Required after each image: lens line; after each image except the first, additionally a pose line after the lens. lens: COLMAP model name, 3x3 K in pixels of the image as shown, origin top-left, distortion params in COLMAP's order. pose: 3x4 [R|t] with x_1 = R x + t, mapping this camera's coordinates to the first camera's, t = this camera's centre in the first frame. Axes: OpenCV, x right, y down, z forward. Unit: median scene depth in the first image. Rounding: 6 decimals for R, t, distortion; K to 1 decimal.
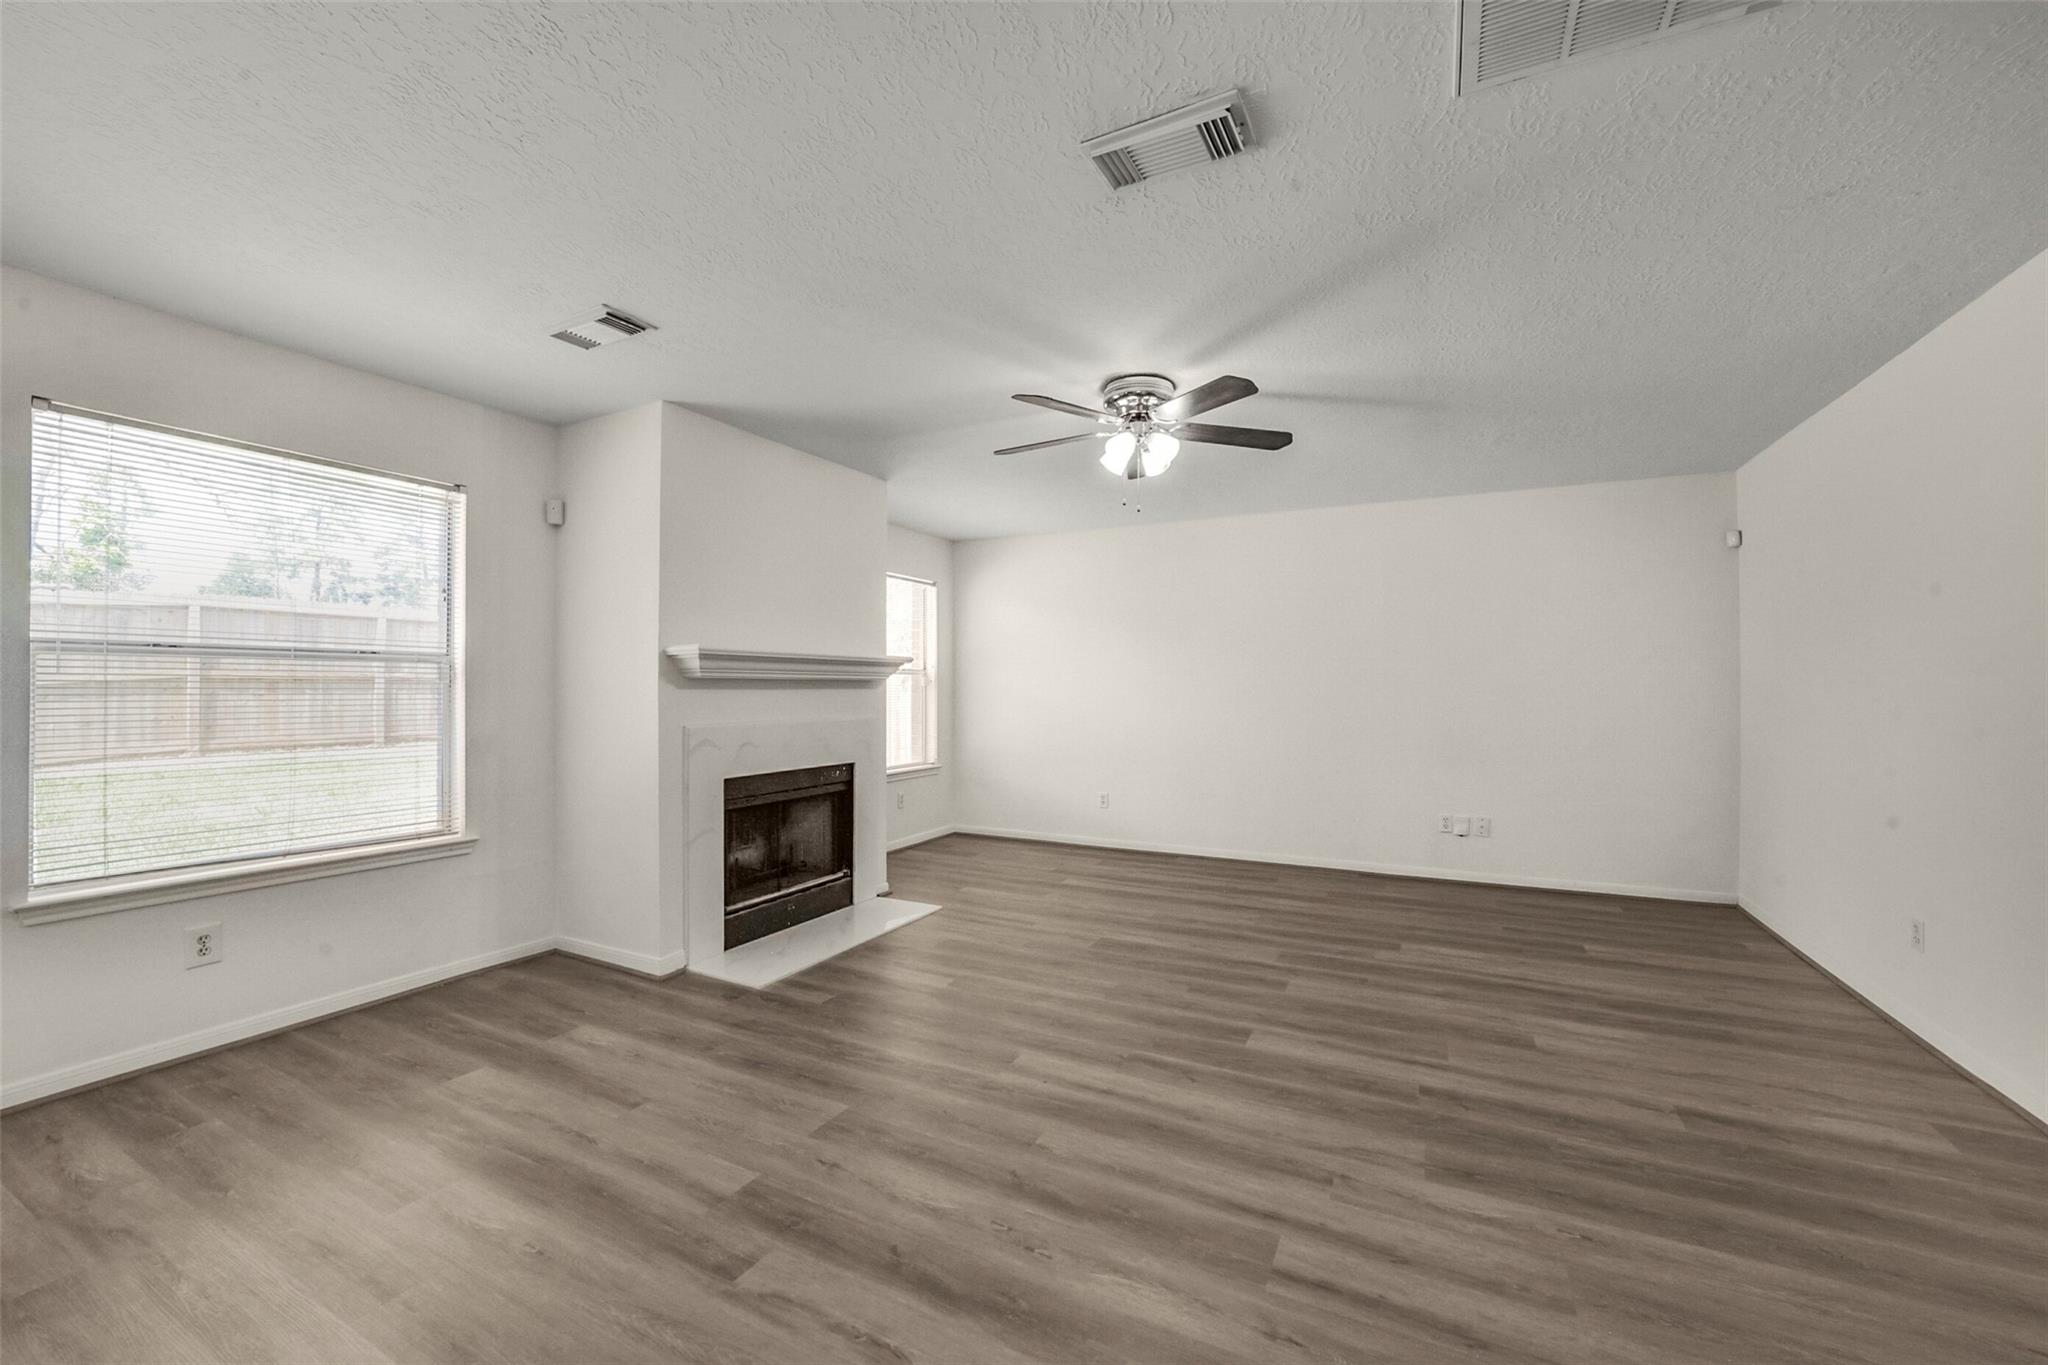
lens RADIAL K [[806.3, 0, 1041.7], [0, 806.3, 690.9], [0, 0, 1]] dist [-0.032041, 0.004963]
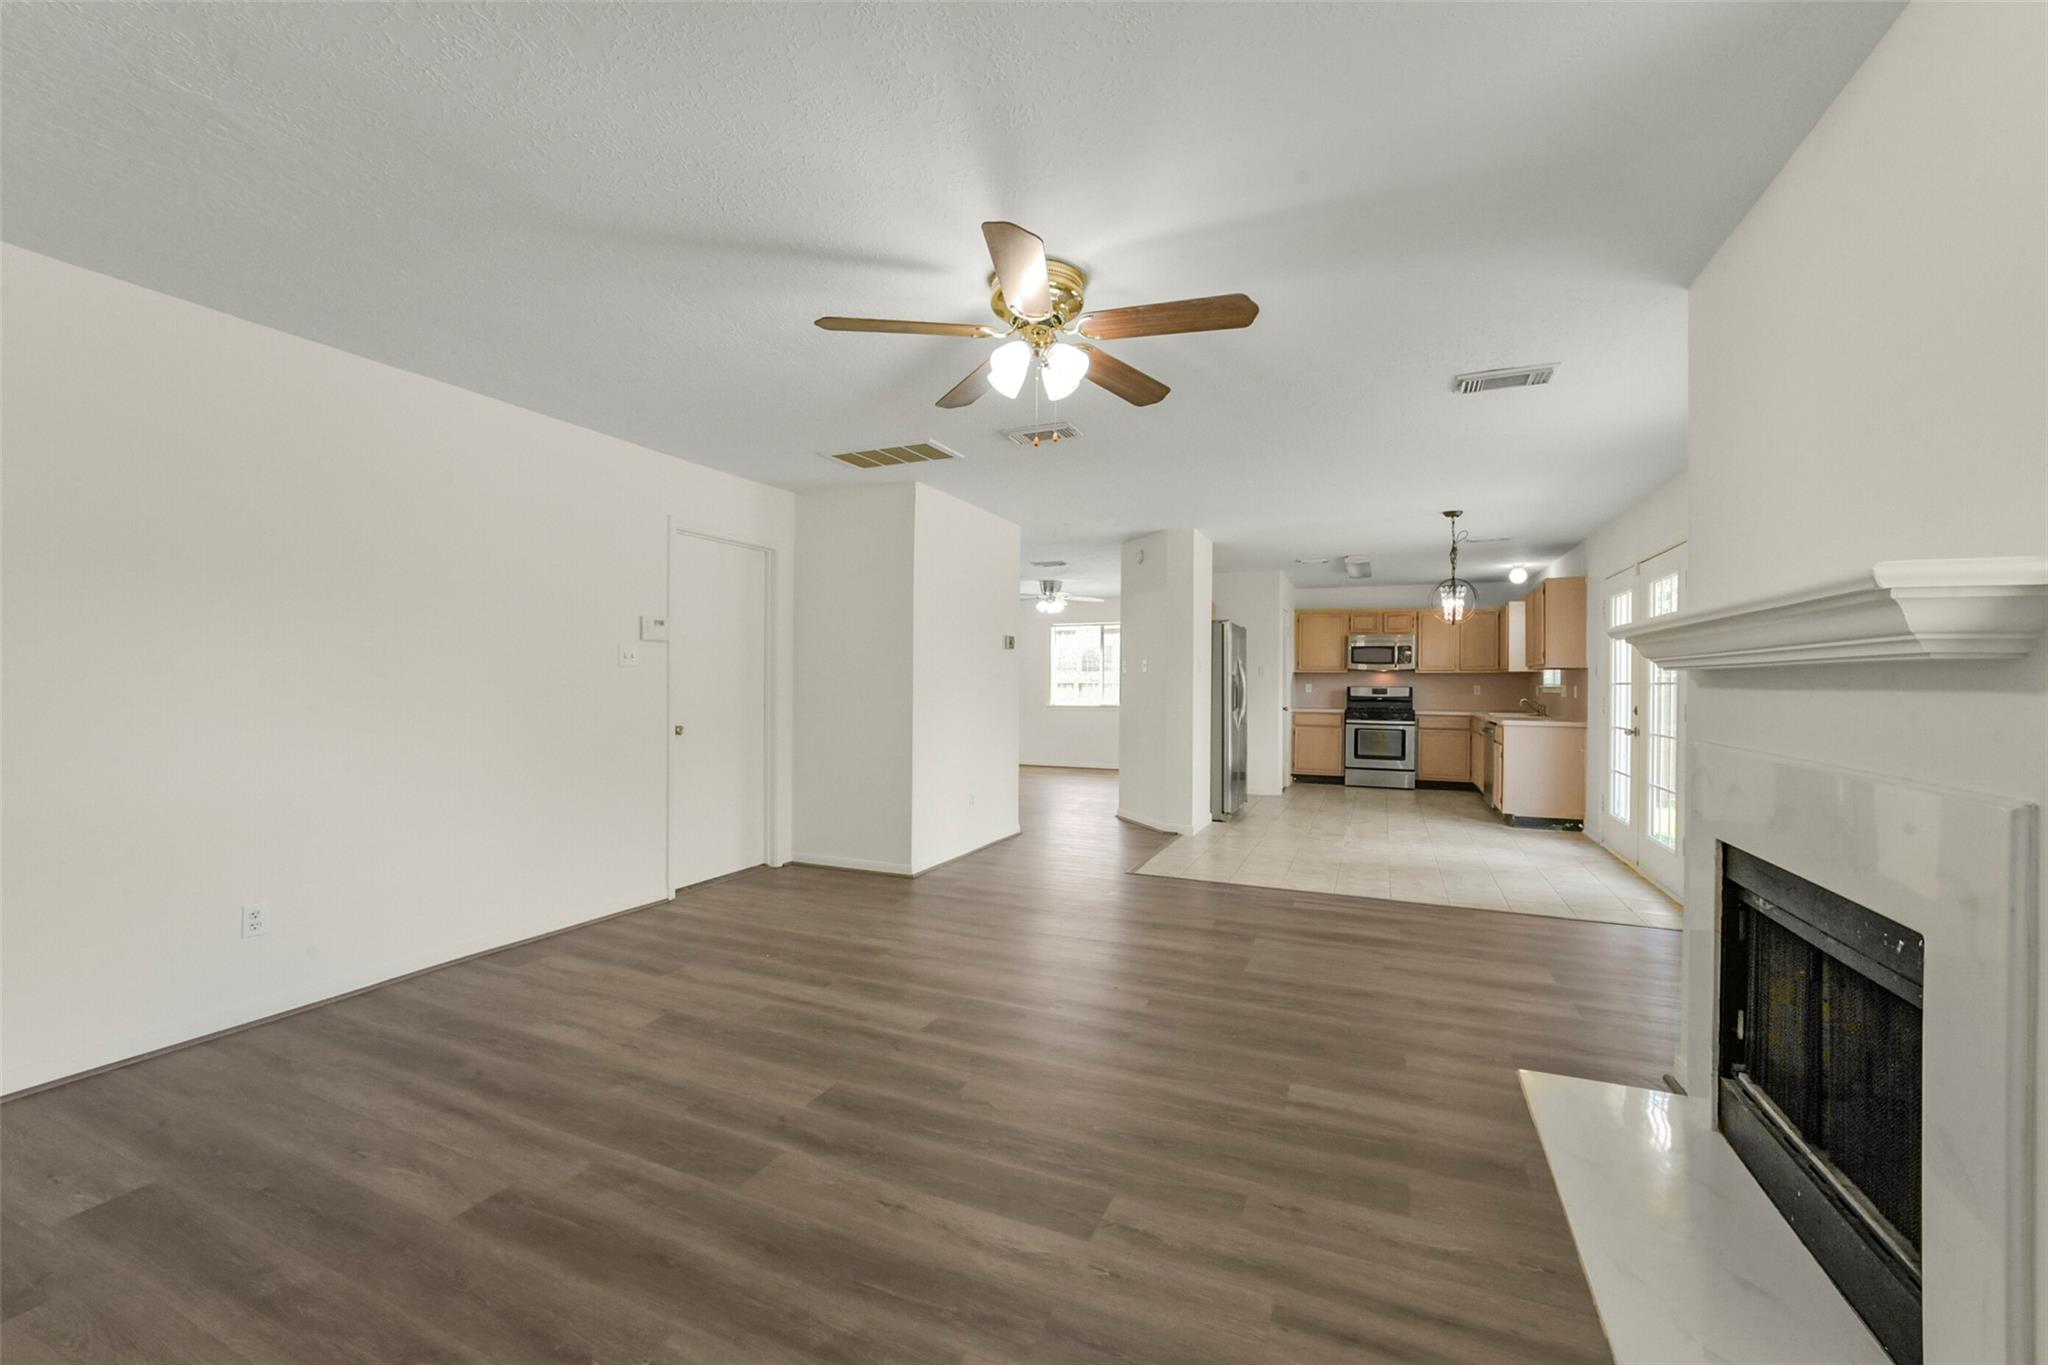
lens RADIAL K [[806.3, 0, 1021.1], [0, 806.3, 681.8], [0, 0, 1]] dist [-0.032041, 0.004963]
pose [[-0.999222, -0.009186, -0.038347, 0.169931], [-0.009534, 0.999915, 0.008897, -0.009253], [0.038262, 0.009255, -0.999225, 1.842349]]
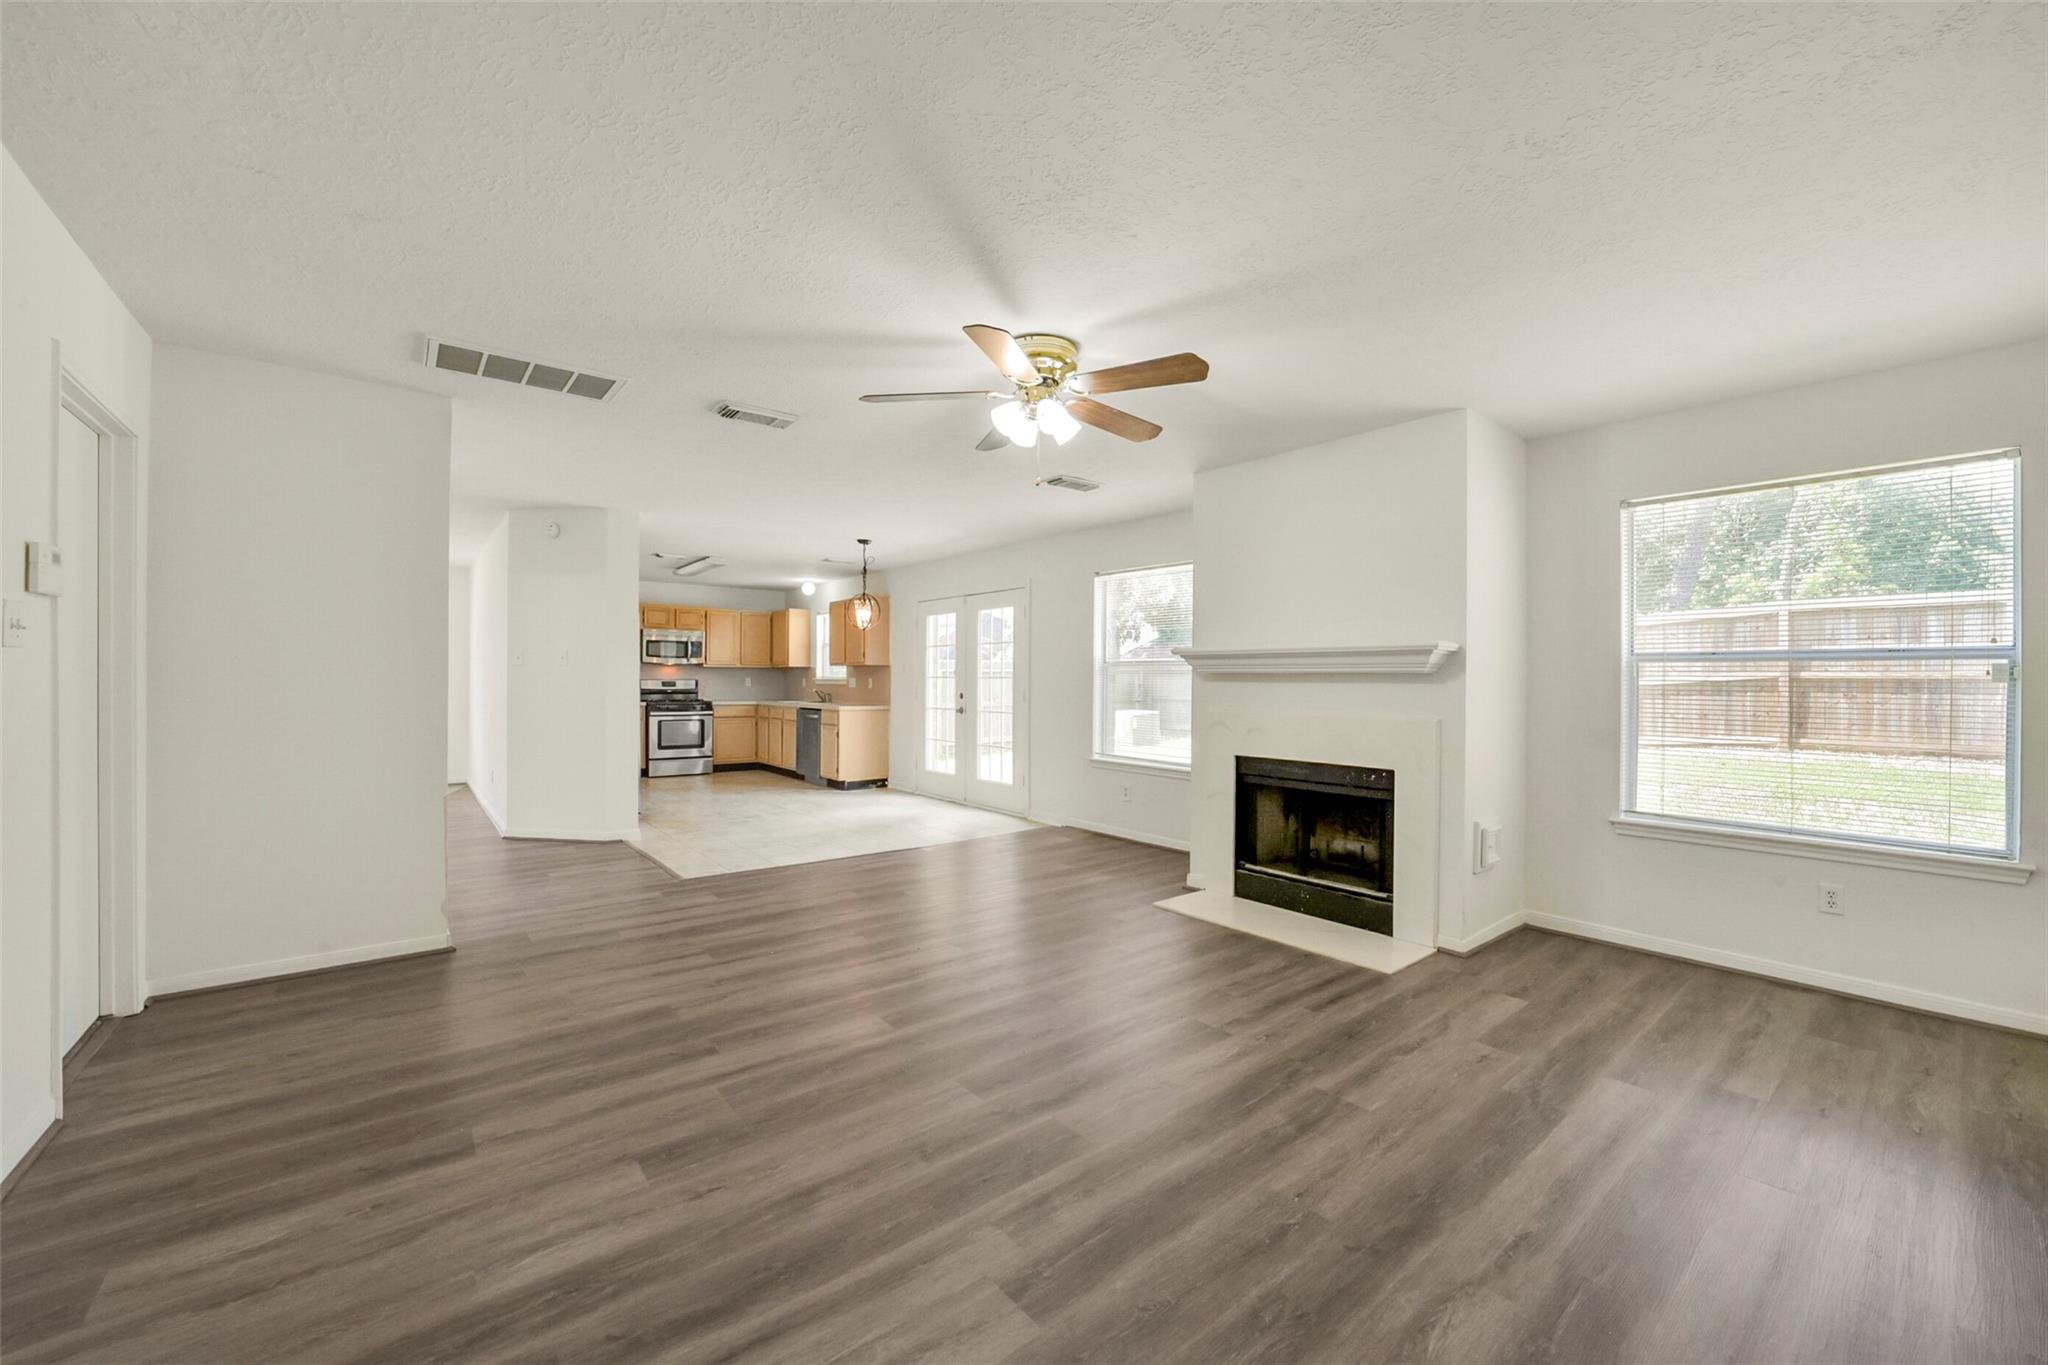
lens RADIAL K [[806.3, 0, 1024.9], [0, 806.3, 680.4], [0, 0, 1]] dist [-0.032041, 0.004963]
pose [[-0.422551, -0.003780, -0.906331, 1.011293], [-0.015810, 0.999870, 0.003201, -0.005011], [0.906201, 0.015682, -0.422555, 1.444828]]
